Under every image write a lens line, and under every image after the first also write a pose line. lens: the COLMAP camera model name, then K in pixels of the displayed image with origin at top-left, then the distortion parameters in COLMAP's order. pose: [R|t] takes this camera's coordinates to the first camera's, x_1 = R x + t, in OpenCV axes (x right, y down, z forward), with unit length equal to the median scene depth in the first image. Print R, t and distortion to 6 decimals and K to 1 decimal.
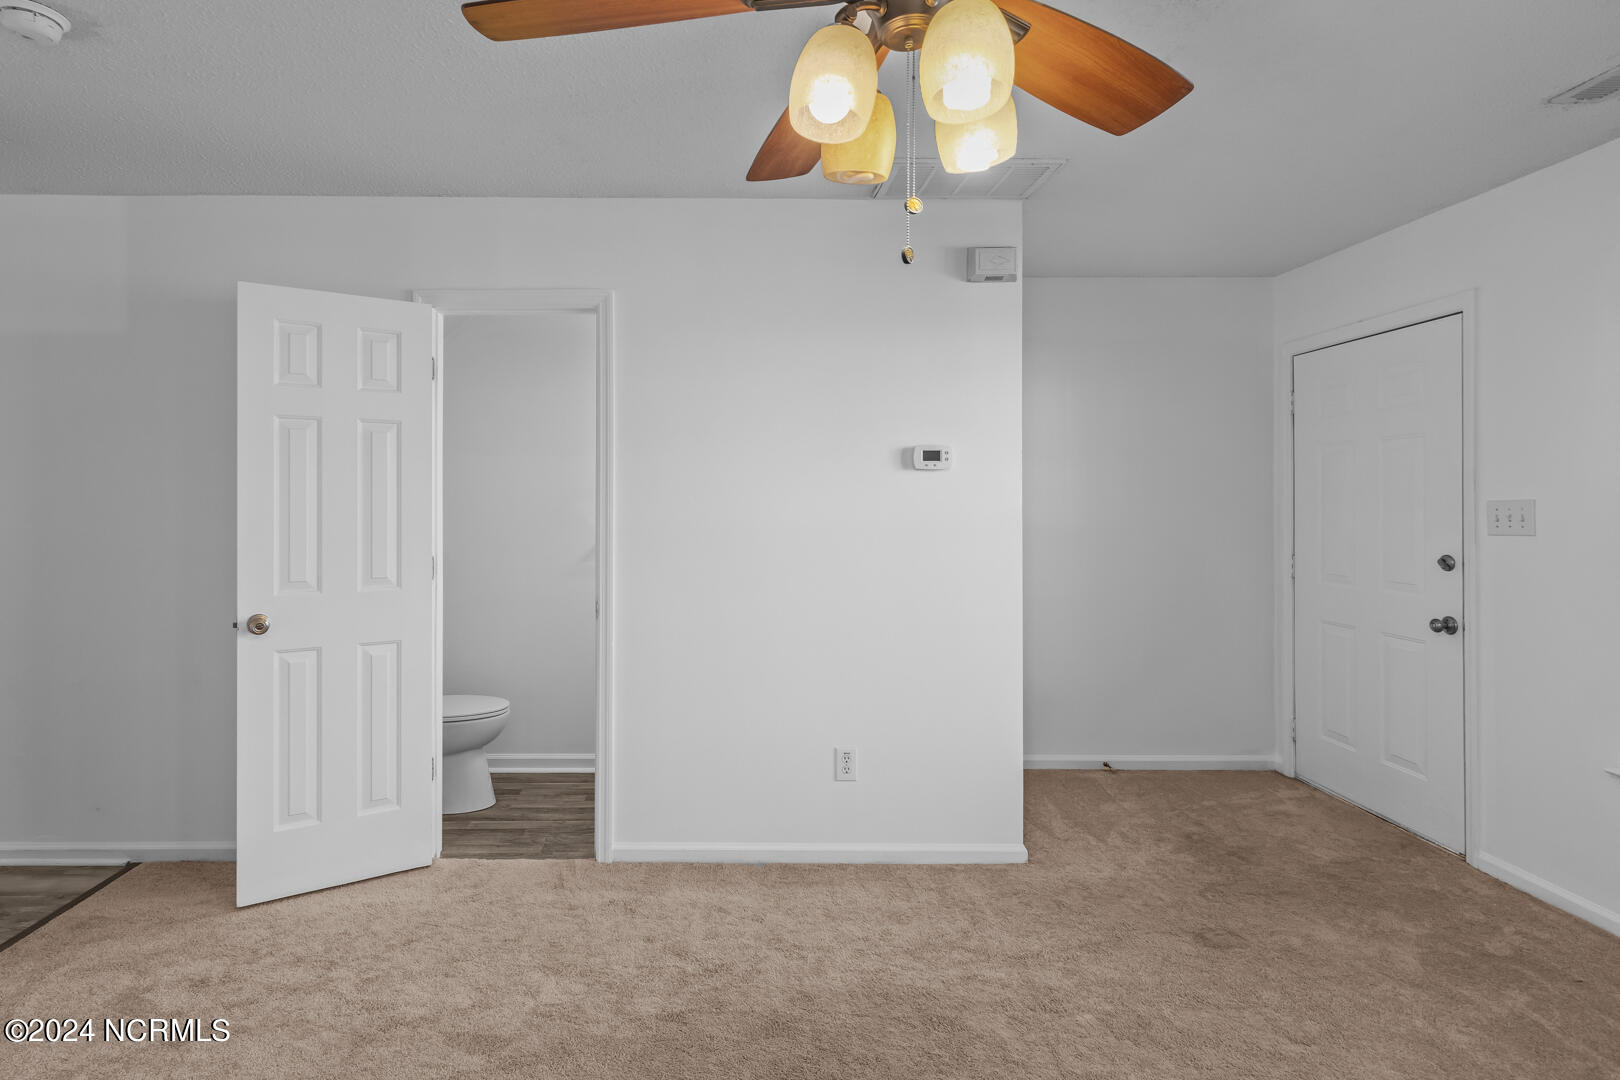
lens RADIAL K [[801.7, 0, 749.5], [0, 801.7, 504.1], [0, 0, 1]] dist [0.000172, -0.000136]
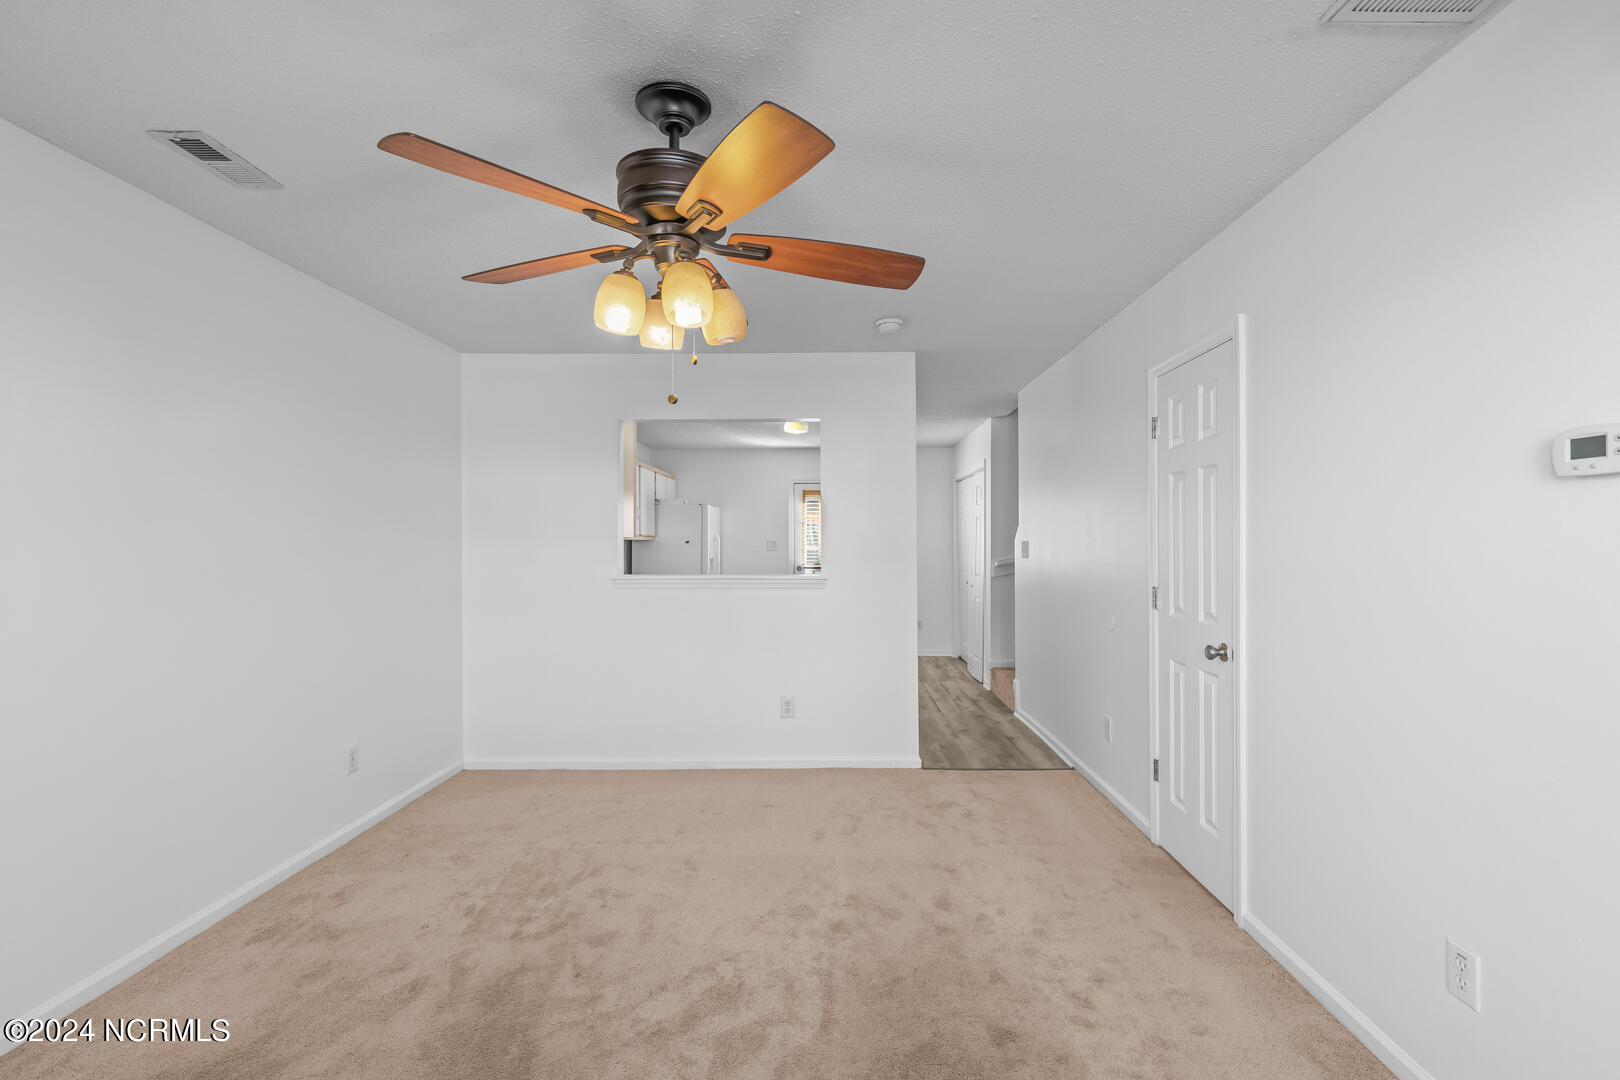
lens RADIAL K [[739.8, 0, 816.2], [0, 739.8, 543.4], [0, 0, 1]] dist [0.004963, -0.000879]
pose [[-0.046034, 0.002085, -0.998938, 0.706574], [0.005743, 0.999982, 0.001822, -0.004723], [0.998923, -0.005653, -0.046045, 0.545224]]
